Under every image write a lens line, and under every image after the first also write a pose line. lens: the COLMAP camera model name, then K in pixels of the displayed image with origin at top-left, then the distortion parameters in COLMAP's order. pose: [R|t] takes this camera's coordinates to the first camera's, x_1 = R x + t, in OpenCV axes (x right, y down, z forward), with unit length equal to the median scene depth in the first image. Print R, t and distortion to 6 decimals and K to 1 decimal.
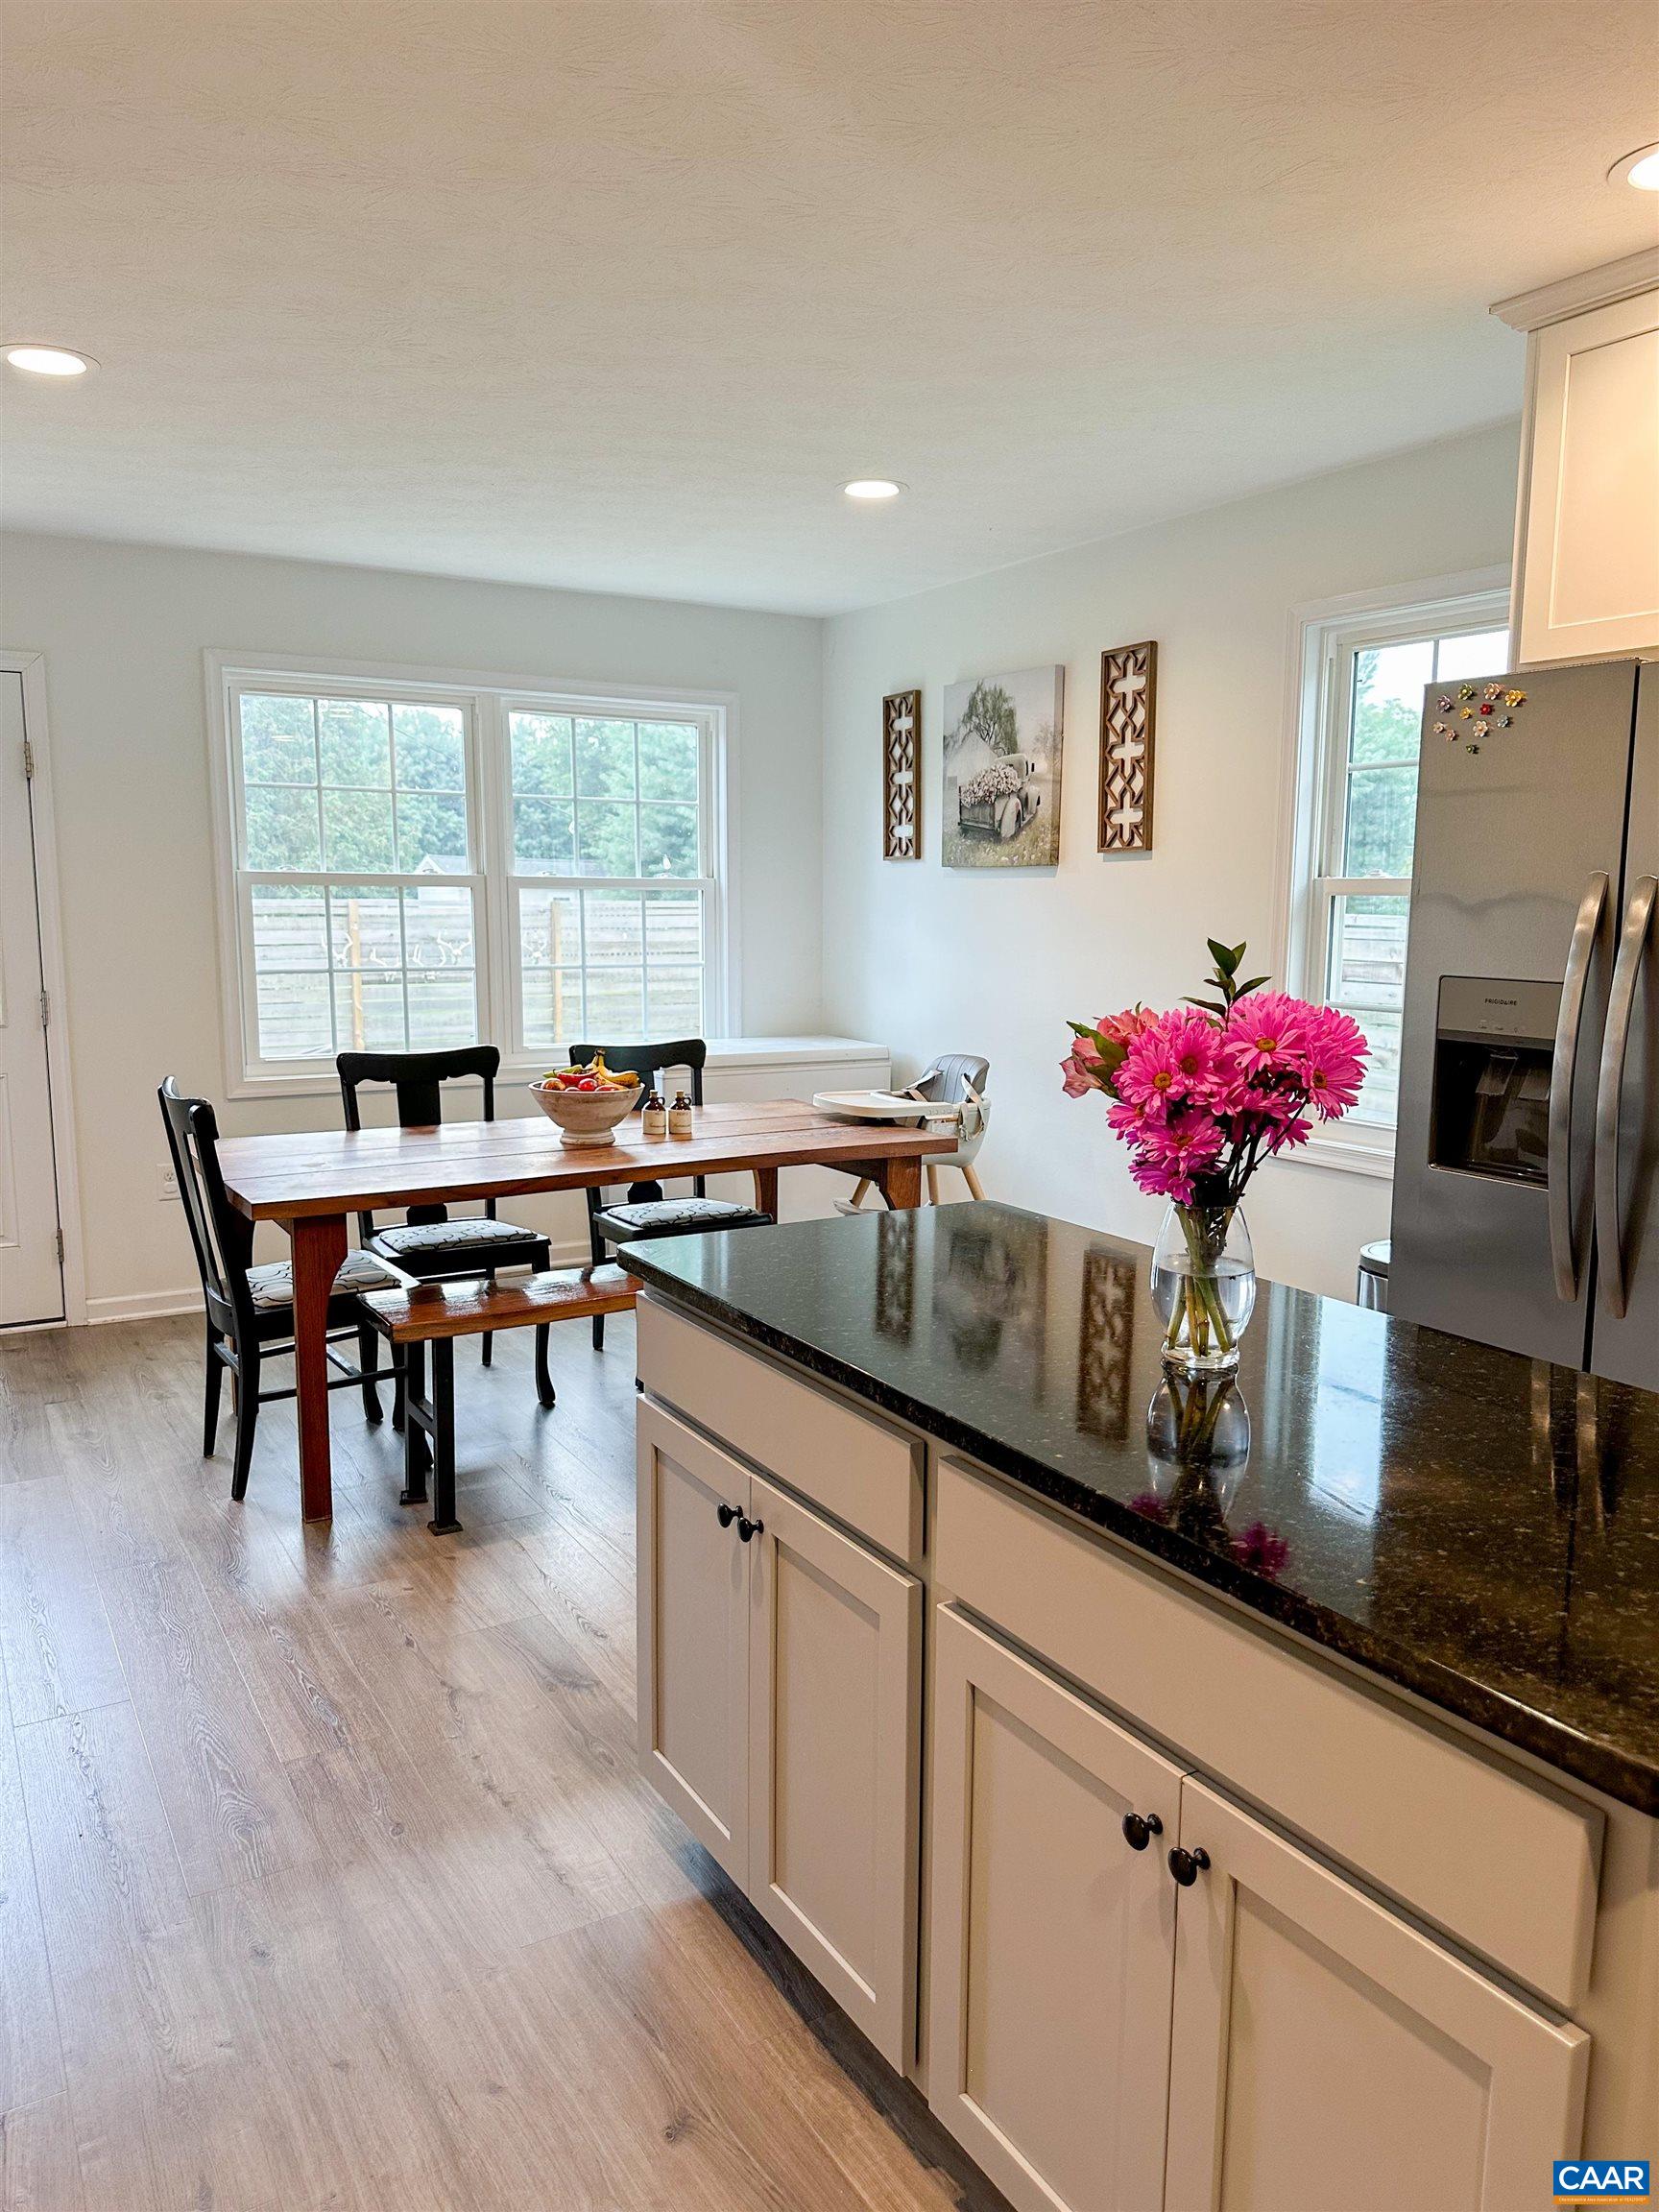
lens RADIAL K [[1549.1, 0, 814.1], [0, 1549.1, 1119.3], [0, 0, 1]] dist [0.163354, -0.338344]
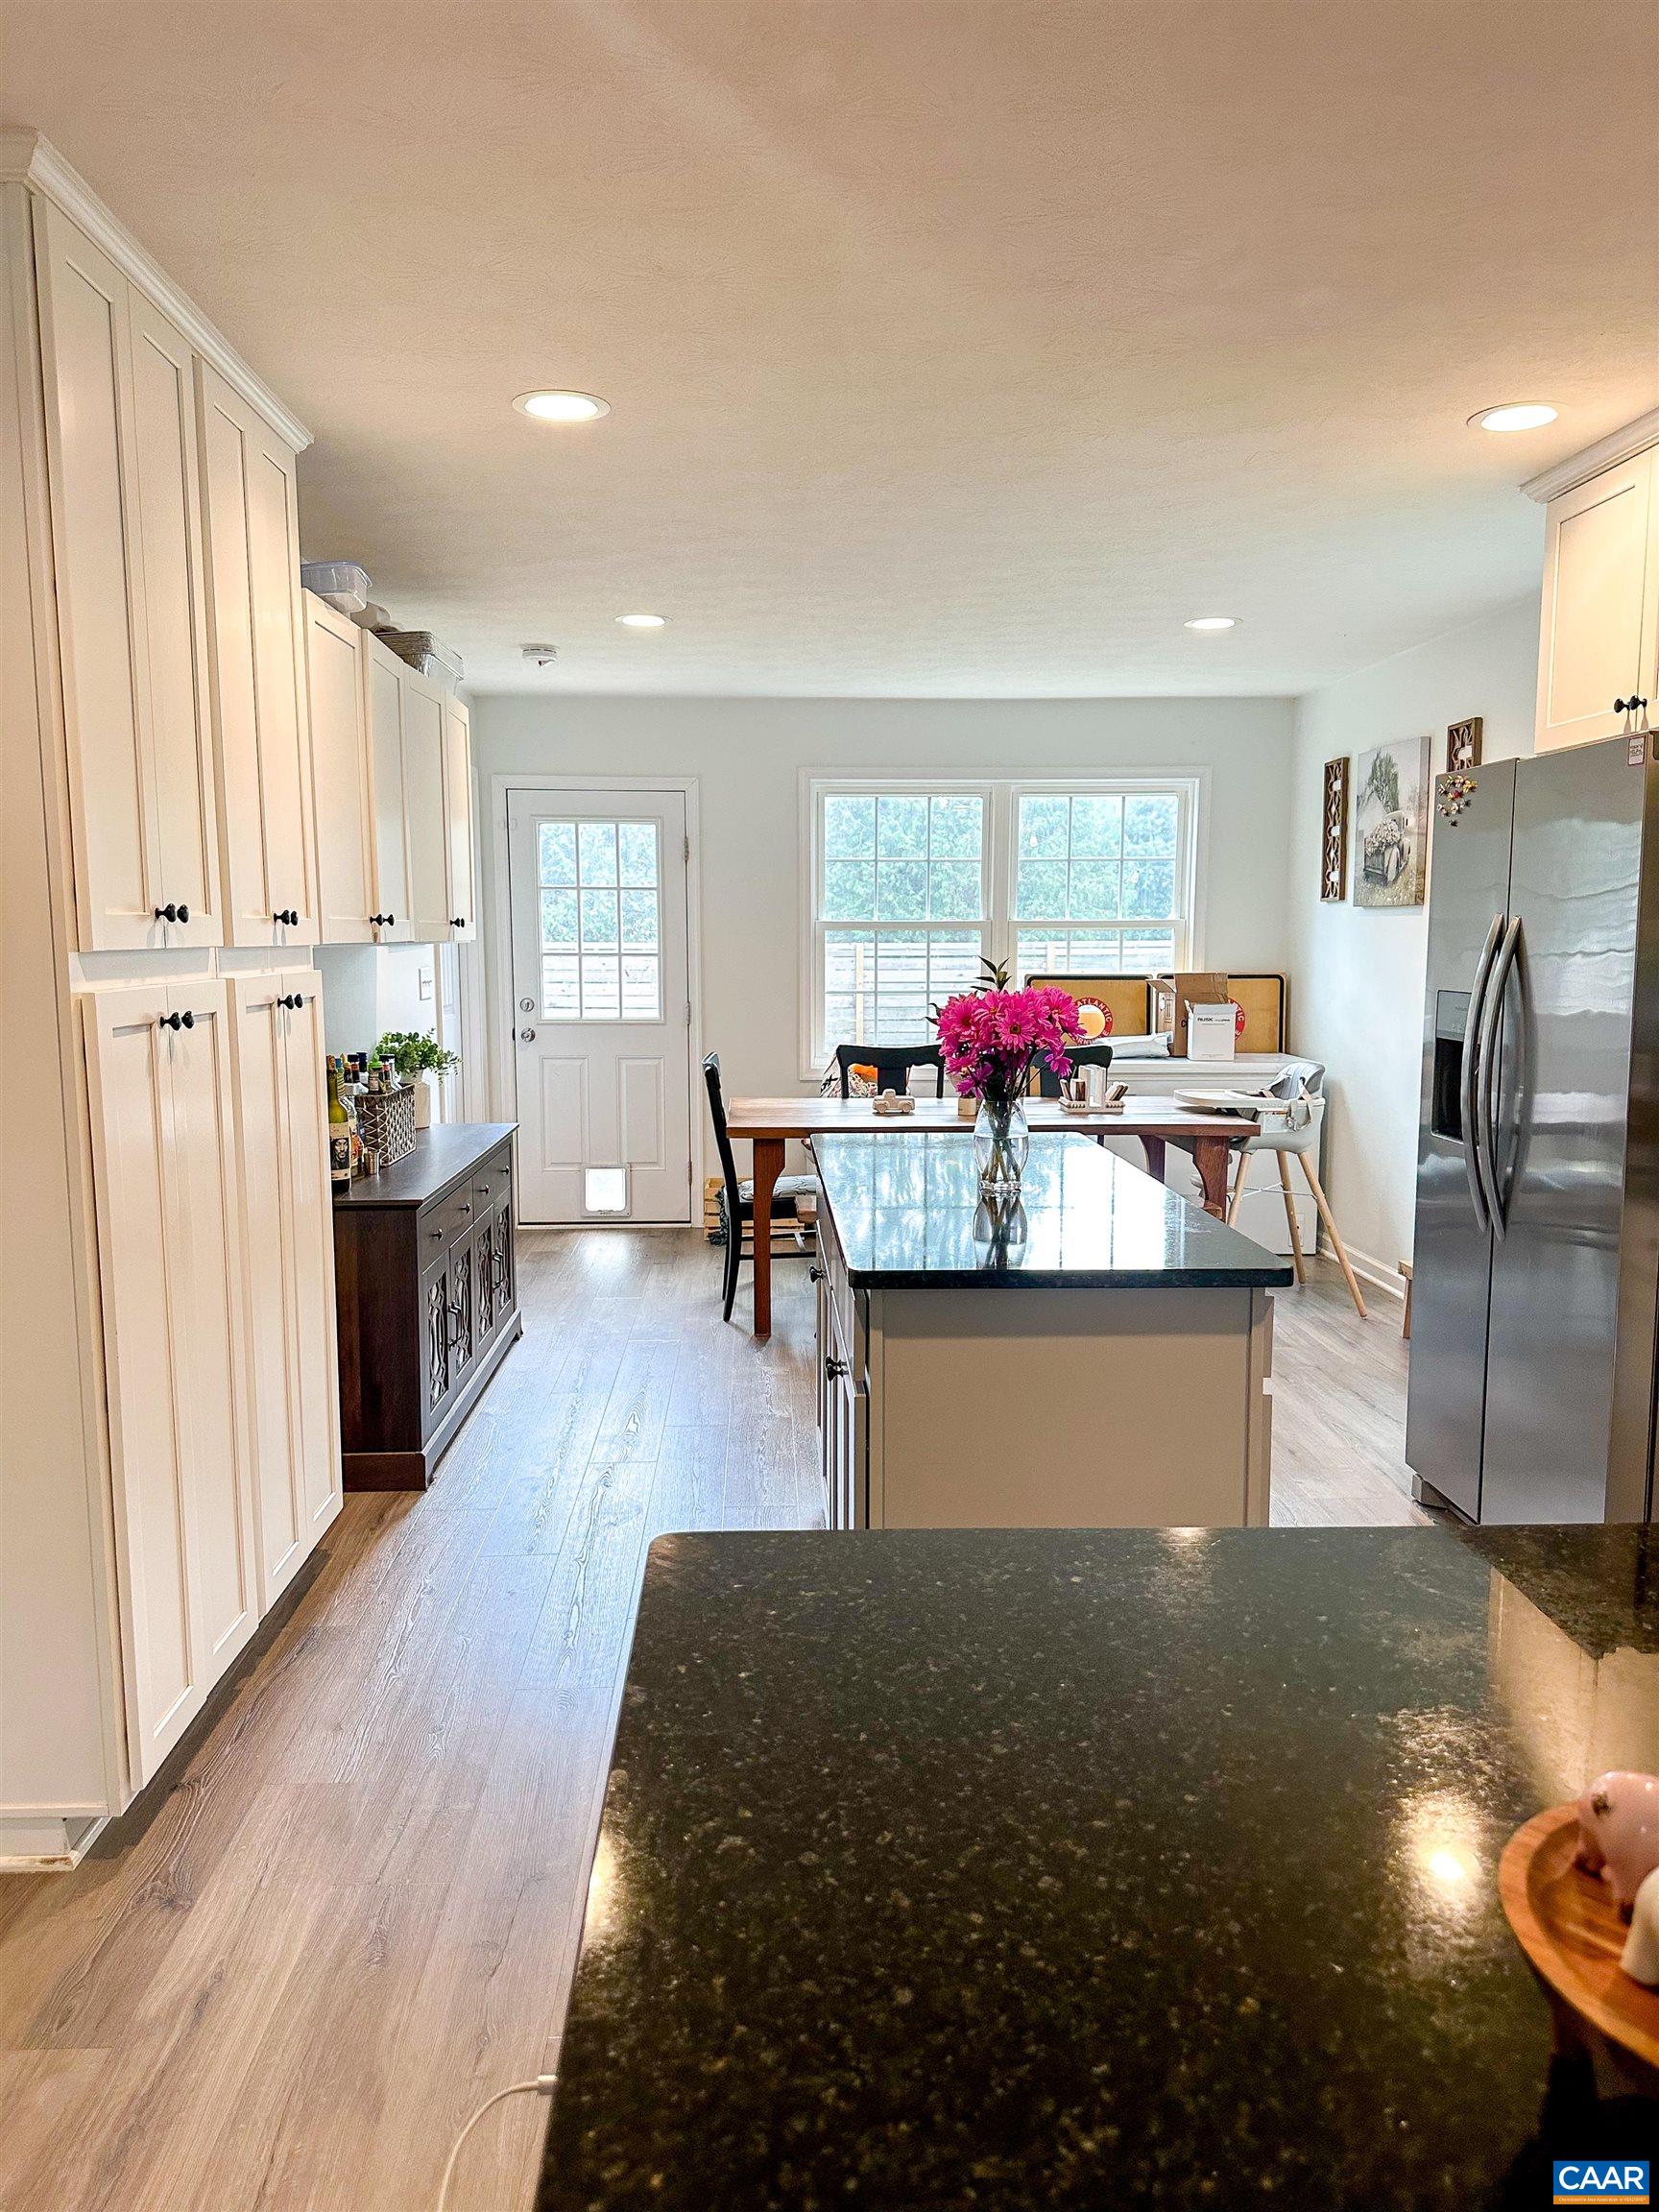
lens RADIAL K [[1549.1, 0, 814.1], [0, 1549.1, 1119.3], [0, 0, 1]] dist [0.163354, -0.338344]
pose [[0.880095, 0.051520, -0.471993, 0.312961], [-0.063926, 0.997902, -0.010275, 0.037022], [0.470474, 0.039215, 0.881542, -0.237979]]
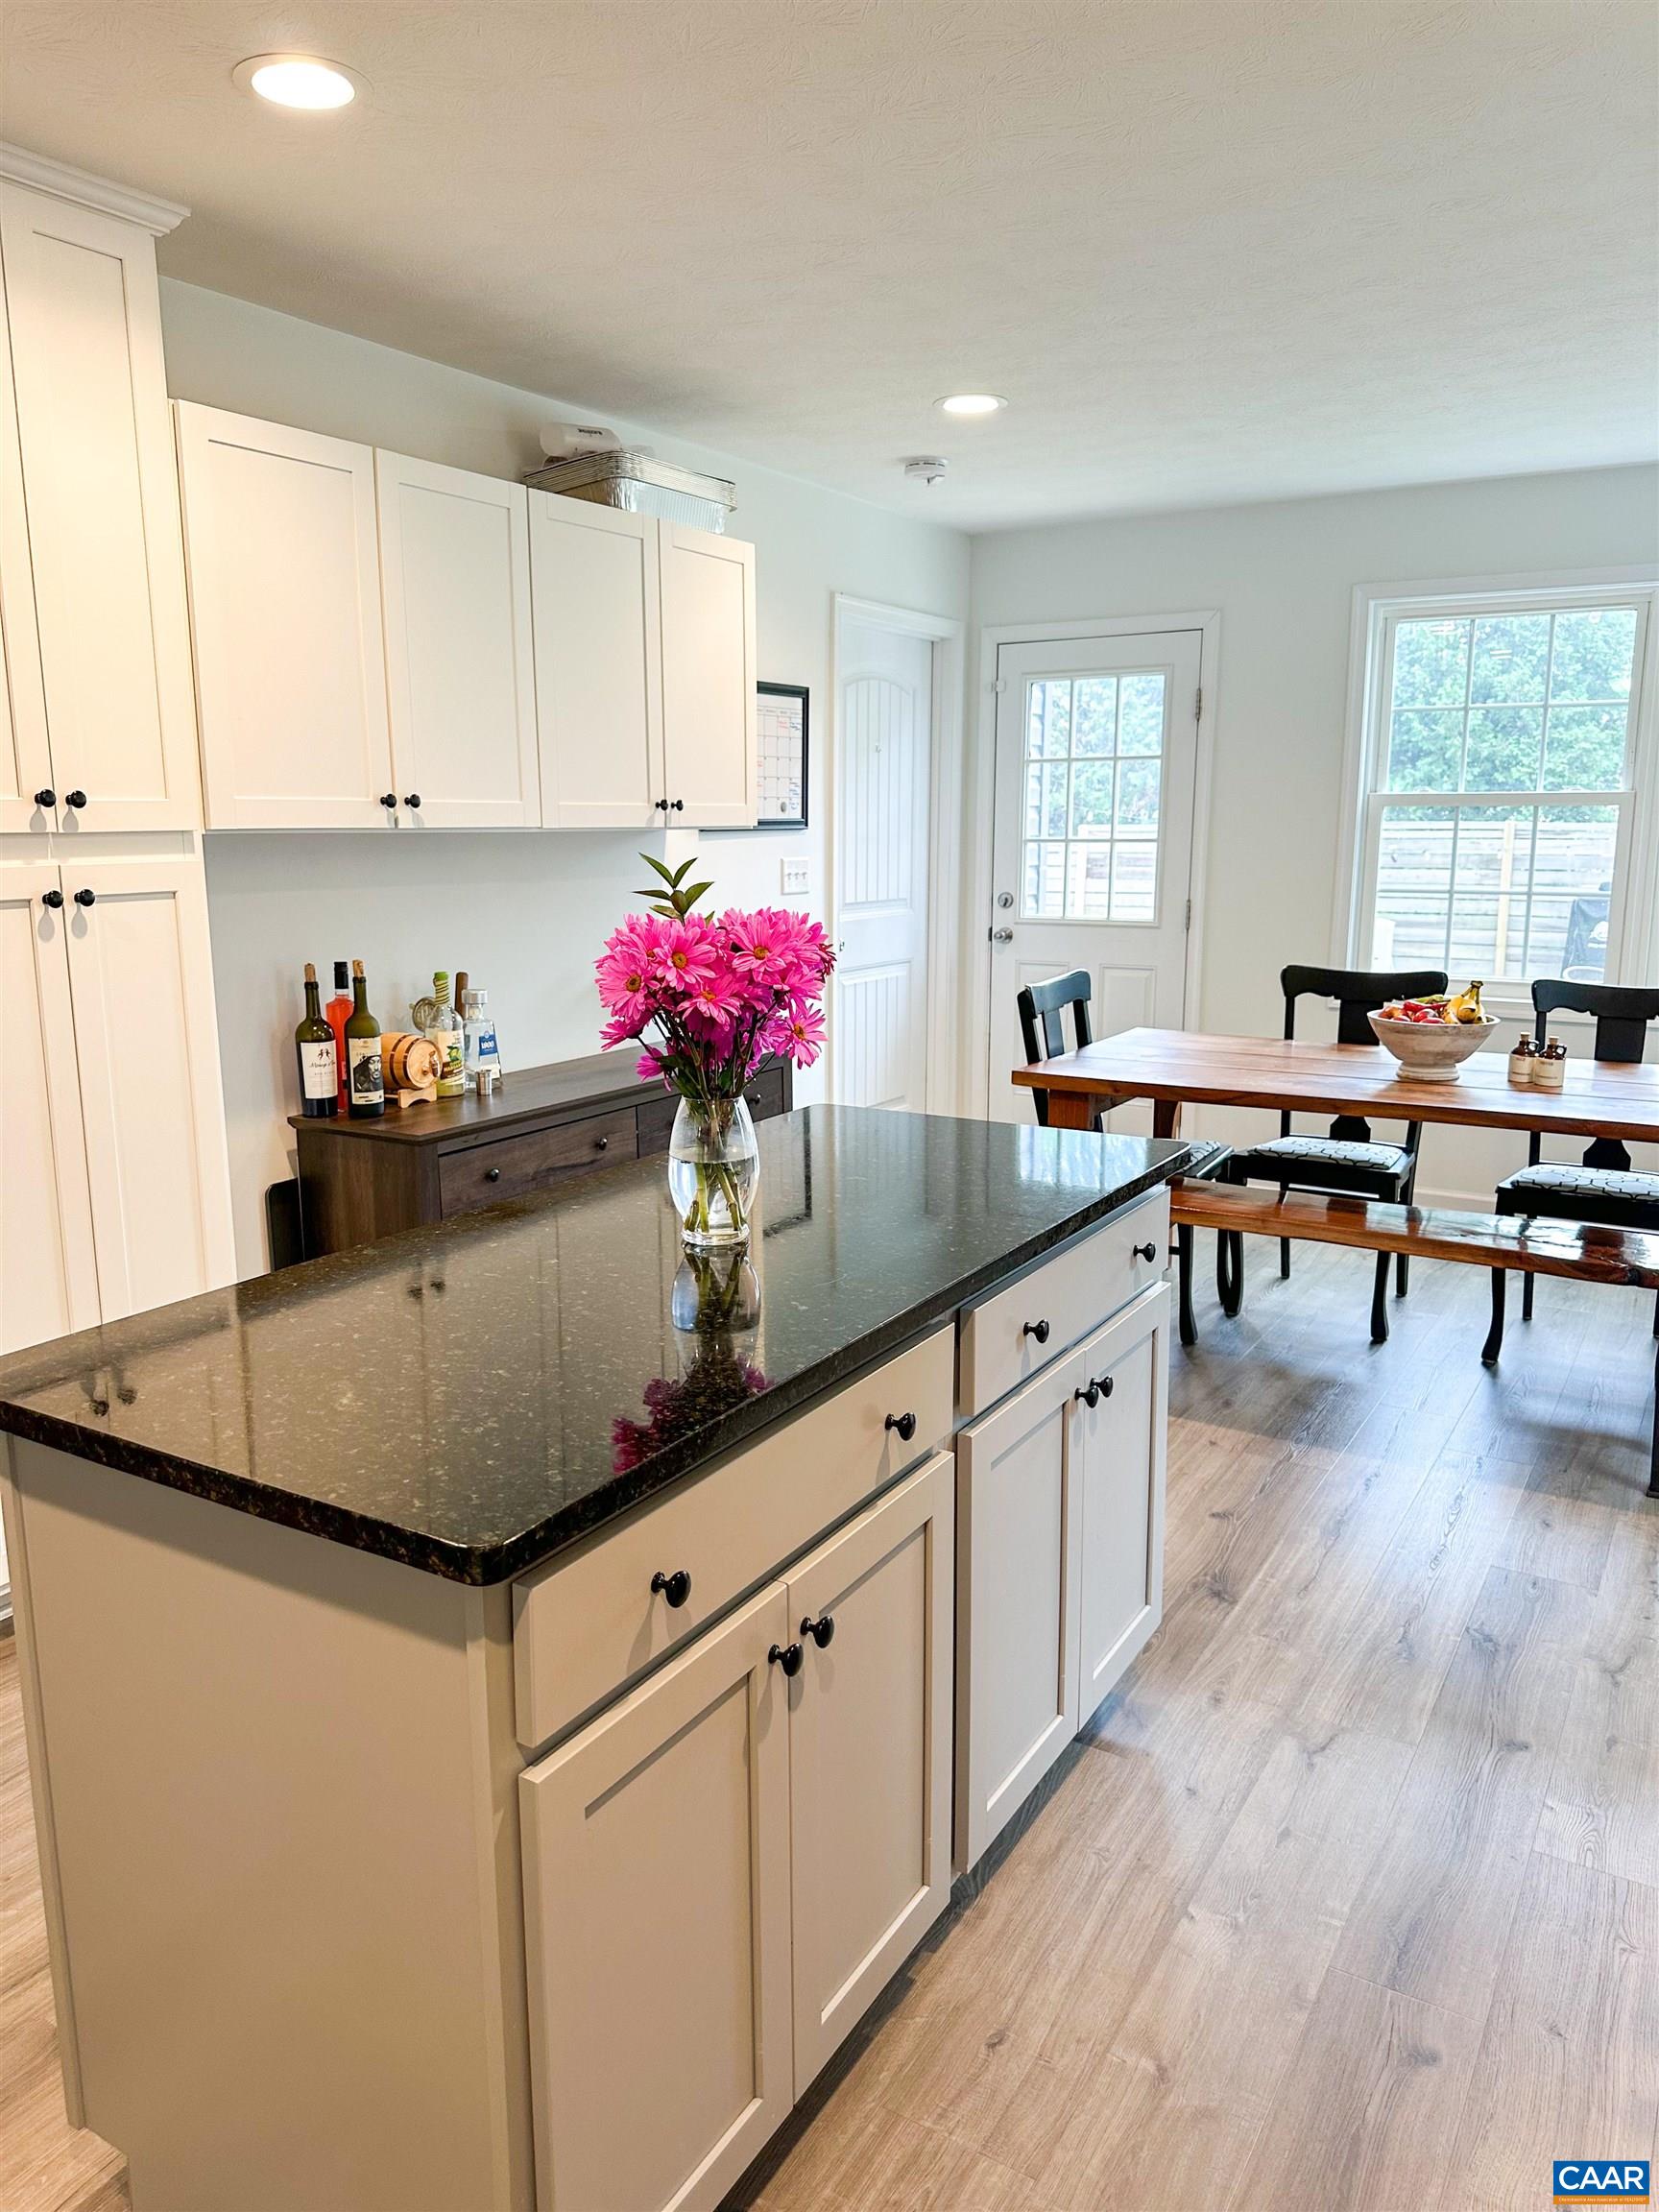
lens RADIAL K [[1549.1, 0, 814.1], [0, 1549.1, 1119.3], [0, 0, 1]] dist [0.163354, -0.338344]
pose [[0.471760, 0.164809, -0.866187, 0.422737], [-0.120393, 0.985215, 0.121886, -0.026682], [0.873469, 0.046782, 0.484627, 0.173343]]
